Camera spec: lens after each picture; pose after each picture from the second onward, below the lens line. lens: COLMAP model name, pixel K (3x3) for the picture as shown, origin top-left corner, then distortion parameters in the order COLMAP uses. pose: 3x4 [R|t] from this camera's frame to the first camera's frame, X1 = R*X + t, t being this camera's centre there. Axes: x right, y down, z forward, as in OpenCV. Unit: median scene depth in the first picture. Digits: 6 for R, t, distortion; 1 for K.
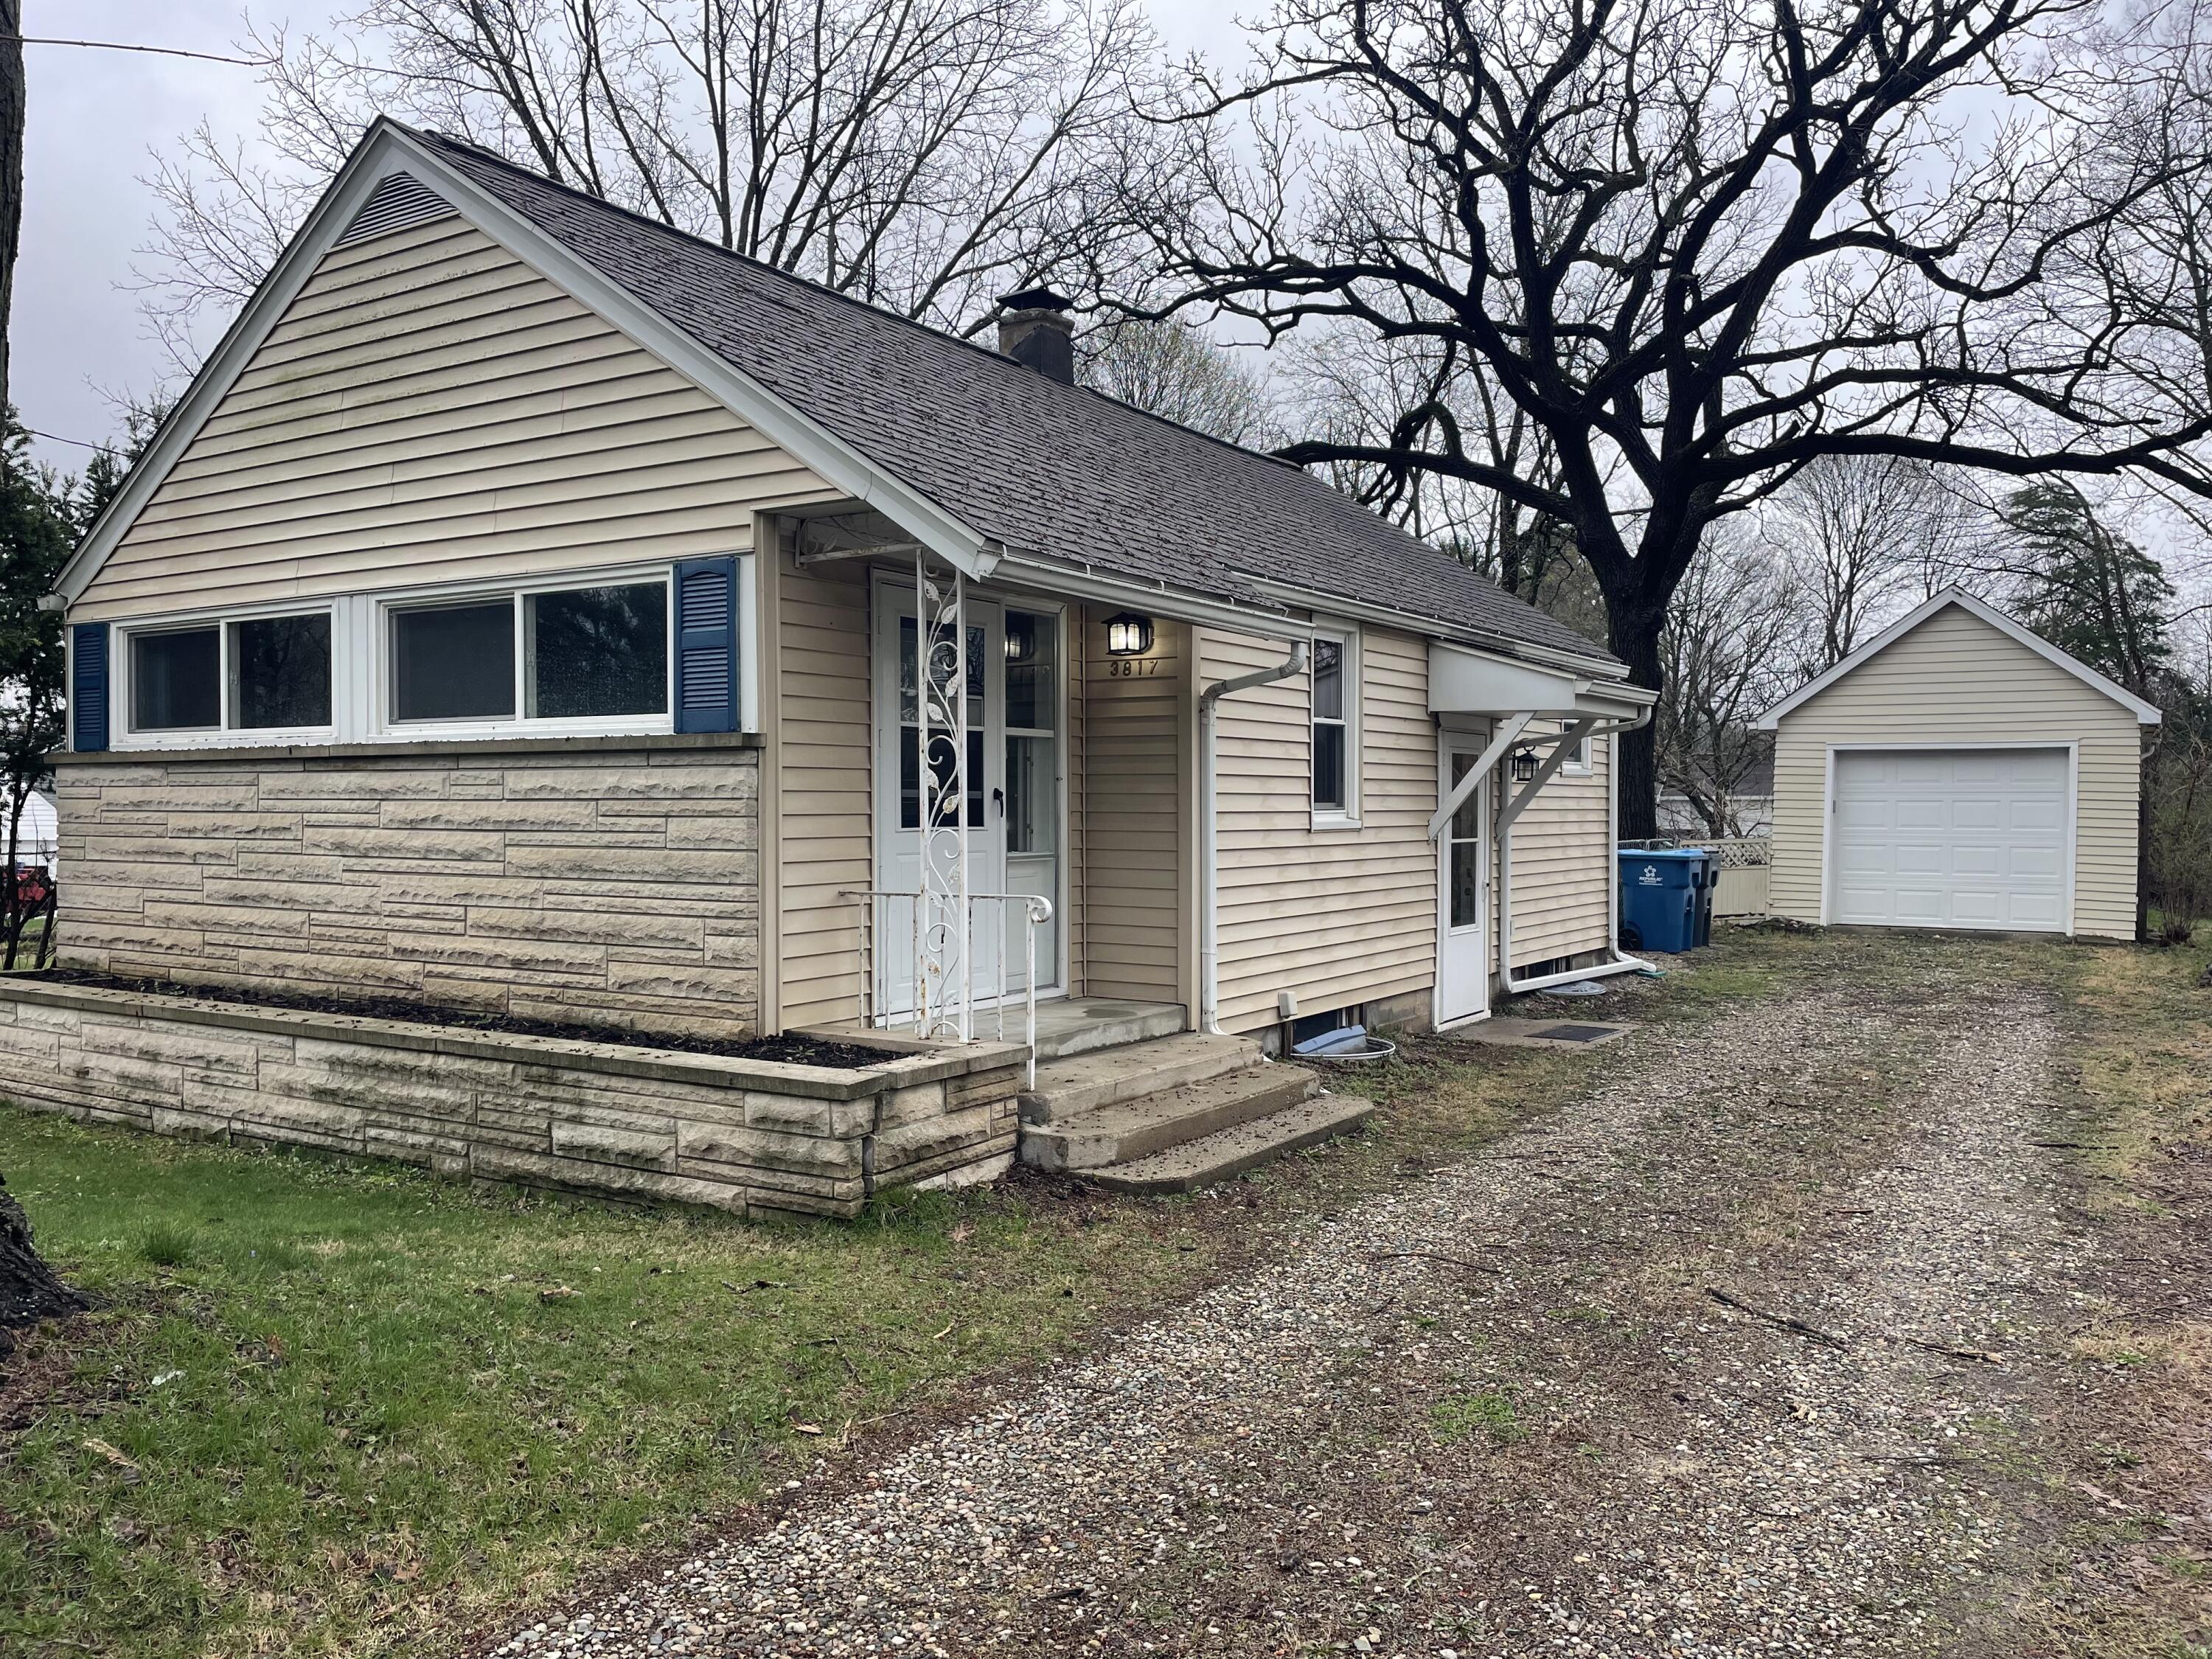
lens RADIAL K [[1660.9, 0, 1106.4], [0, 1660.9, 818.1], [0, 0, 1]] dist [0.081360, -0.097276]
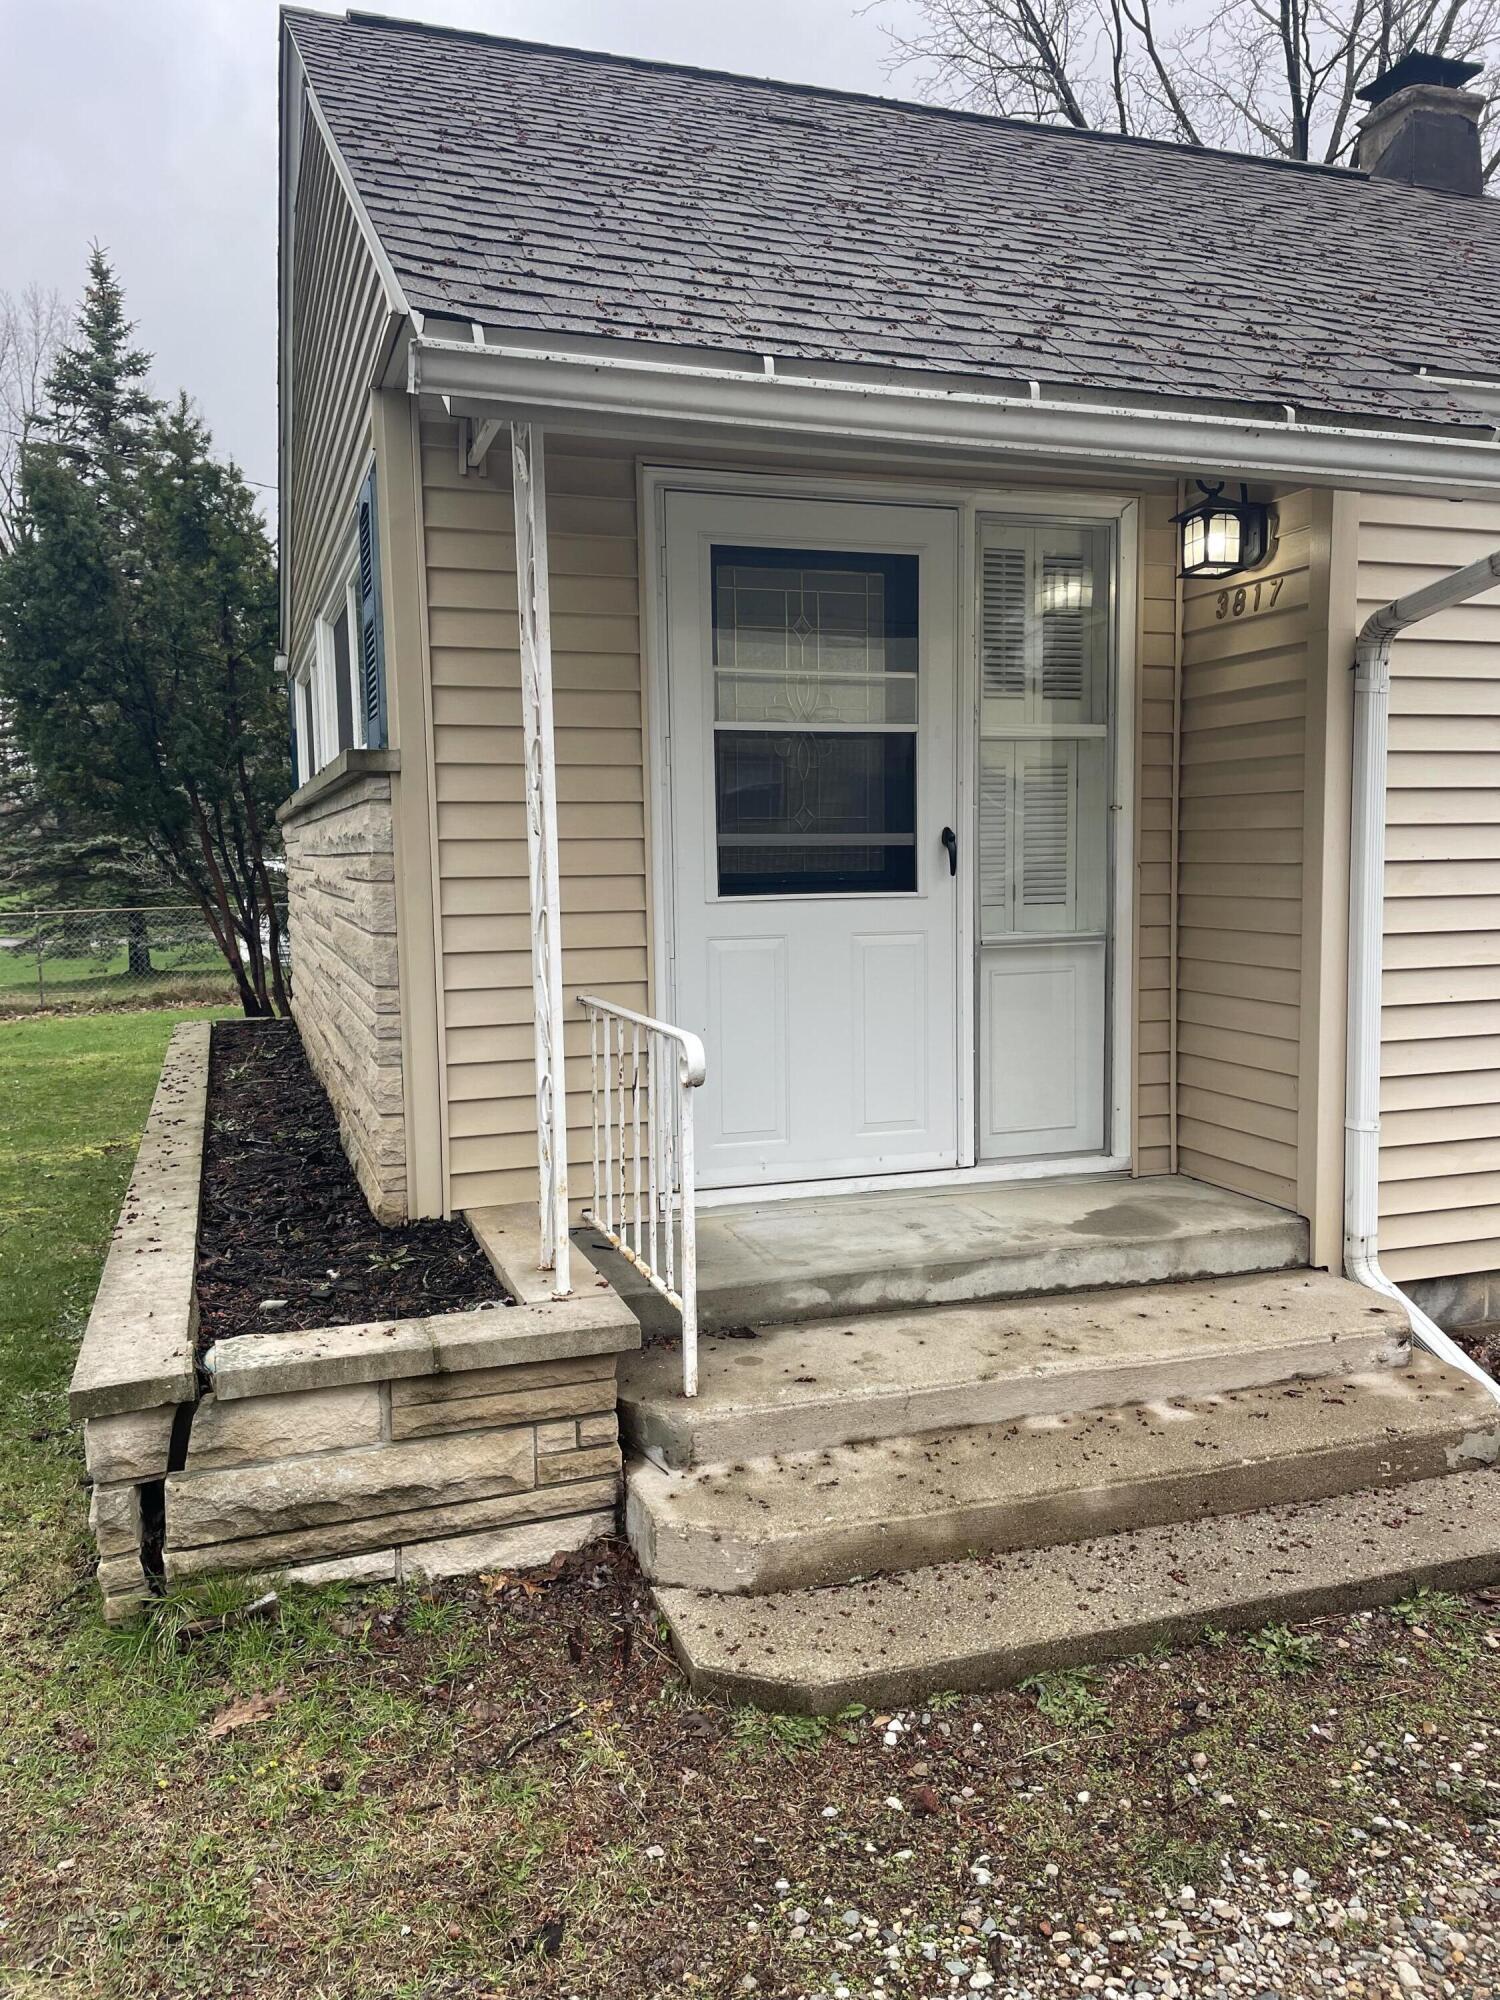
lens RADIAL K [[1501.7, 0, 747.6], [0, 1501.7, 997.5], [0, 0, 1]] dist [0.081360, -0.097276]
pose [[0.784484, 0.047689, -0.618313, 0.233103], [0.008741, 0.996089, 0.087917, -0.005683], [0.620088, -0.074374, 0.780999, 0.566597]]
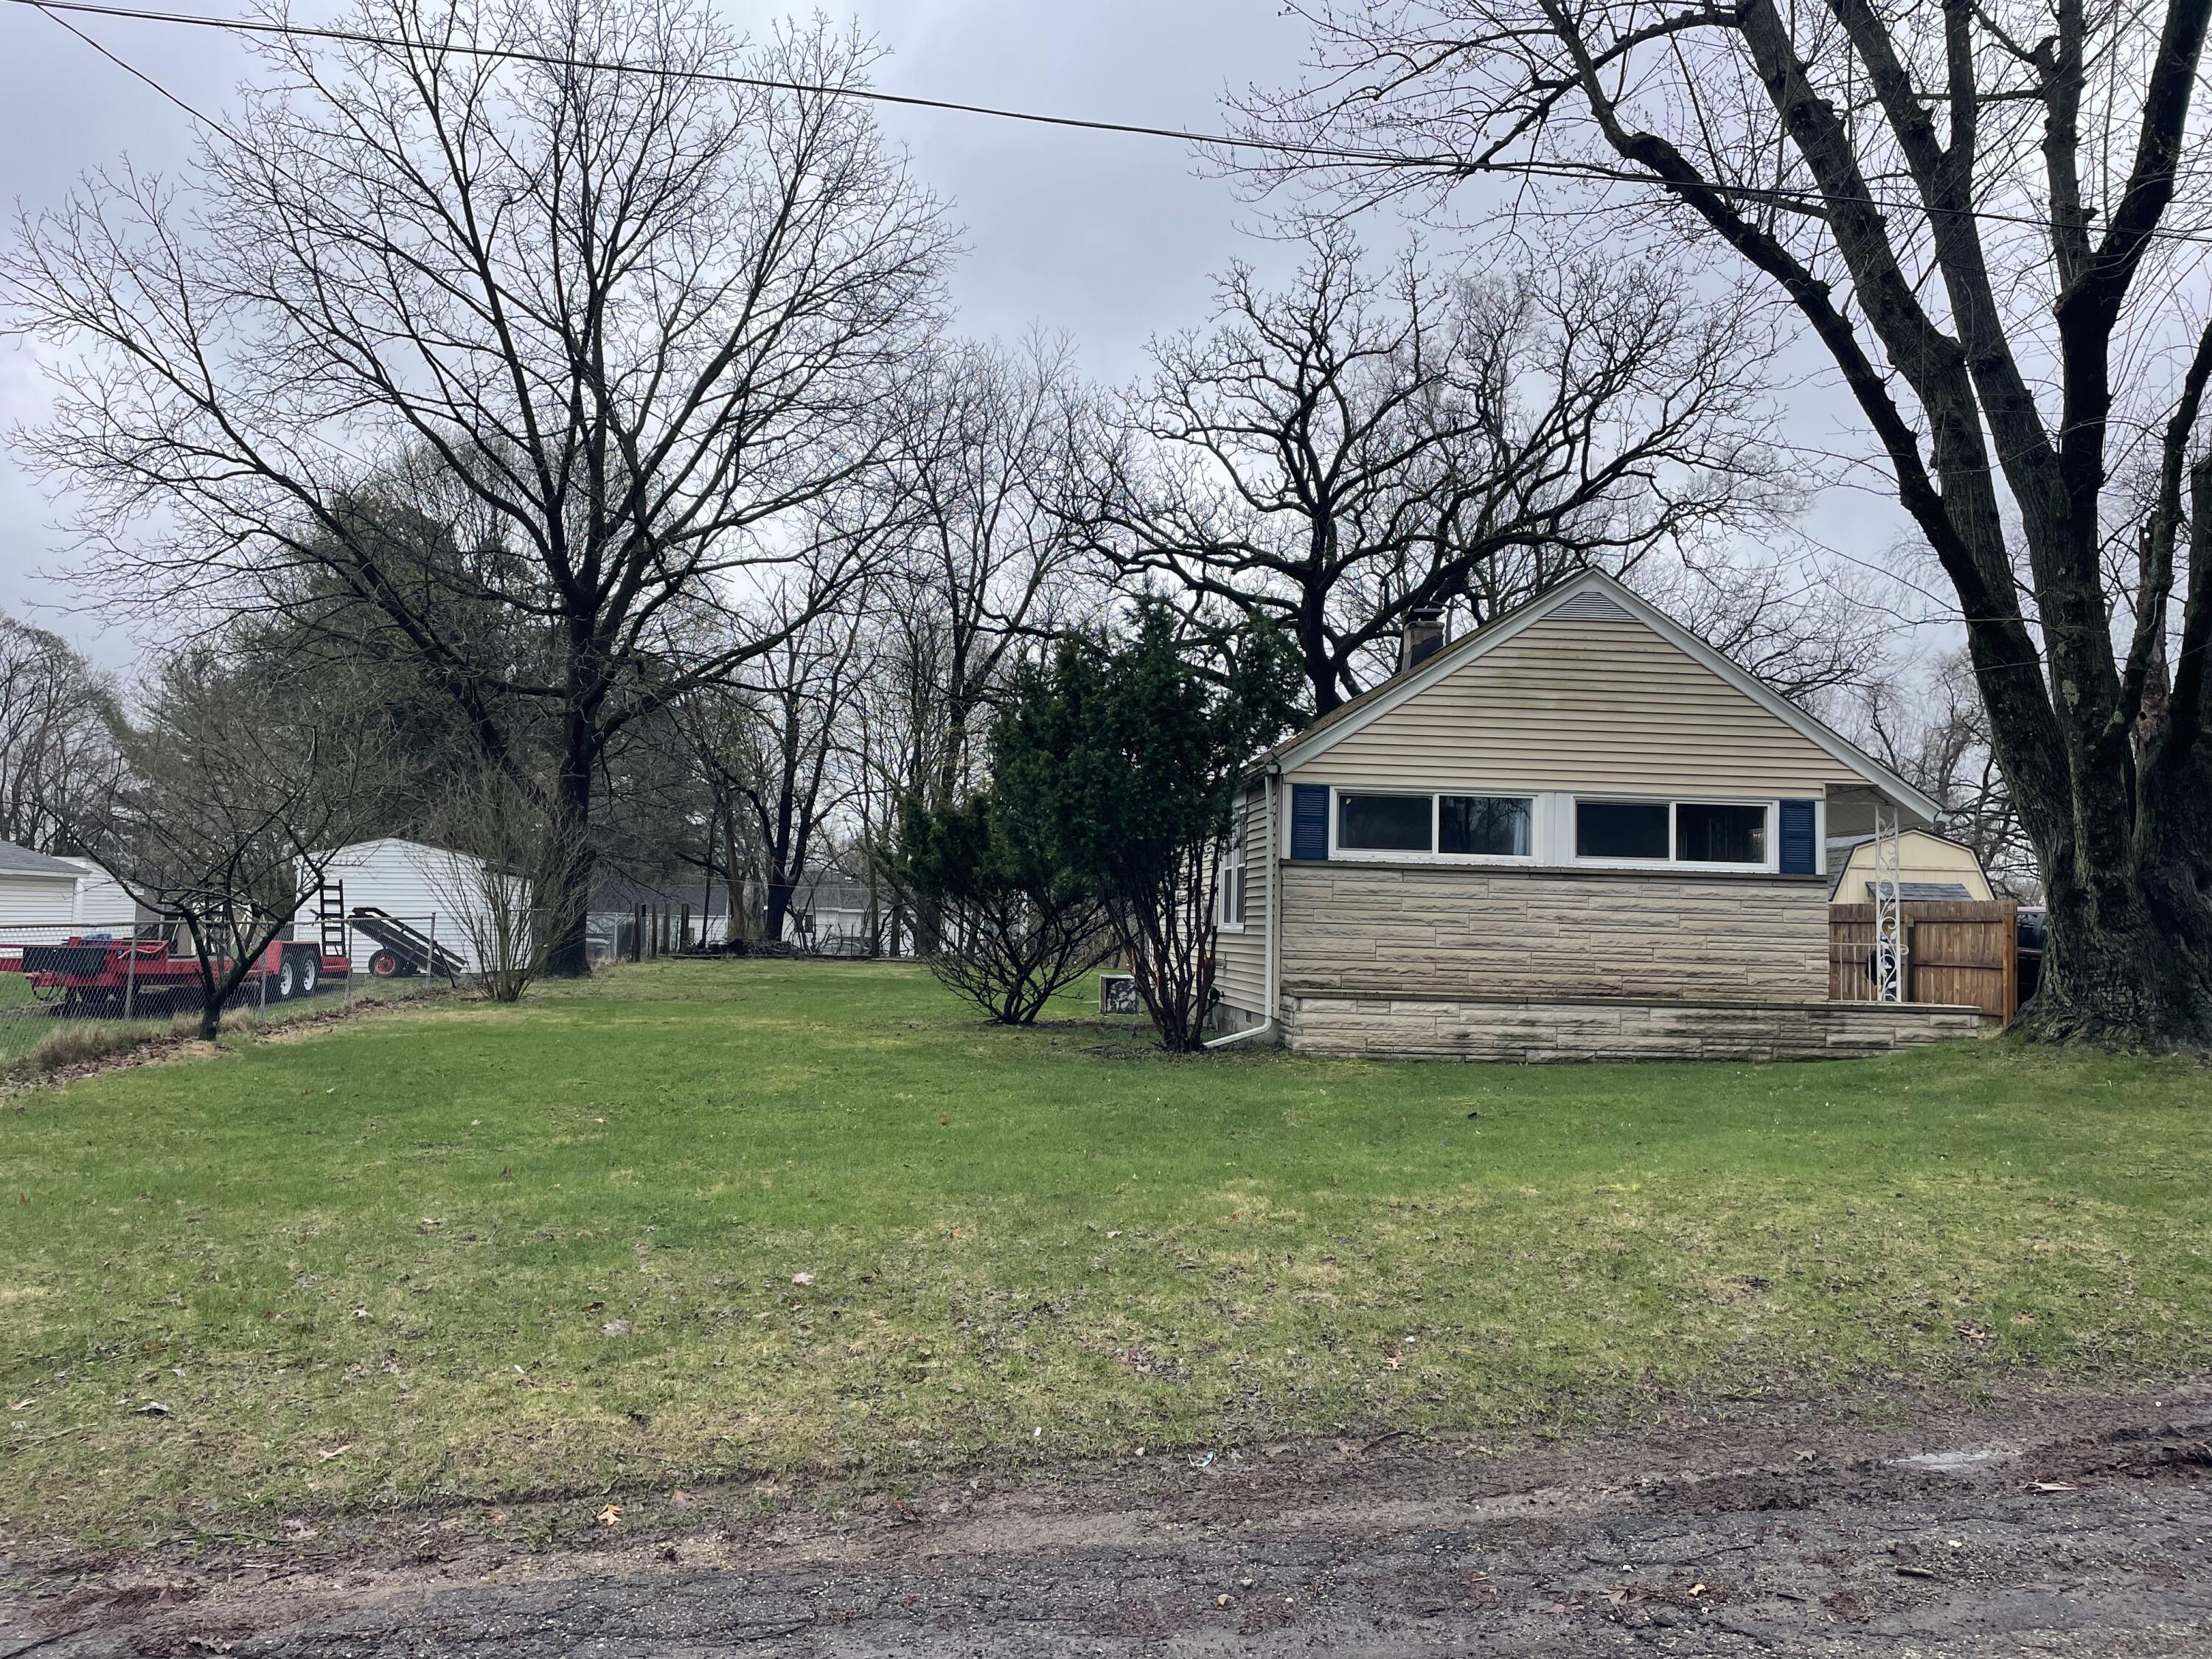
lens RADIAL K [[1660.9, 0, 1098.3], [0, 1660.9, 818.4], [0, 0, 1]] dist [0.081360, -0.097276]
pose [[0.787047, 0.059850, 0.613982, -2.271892], [-0.019866, 0.997225, -0.071743, 0.055859], [-0.616573, 0.044268, 0.786052, -0.236814]]
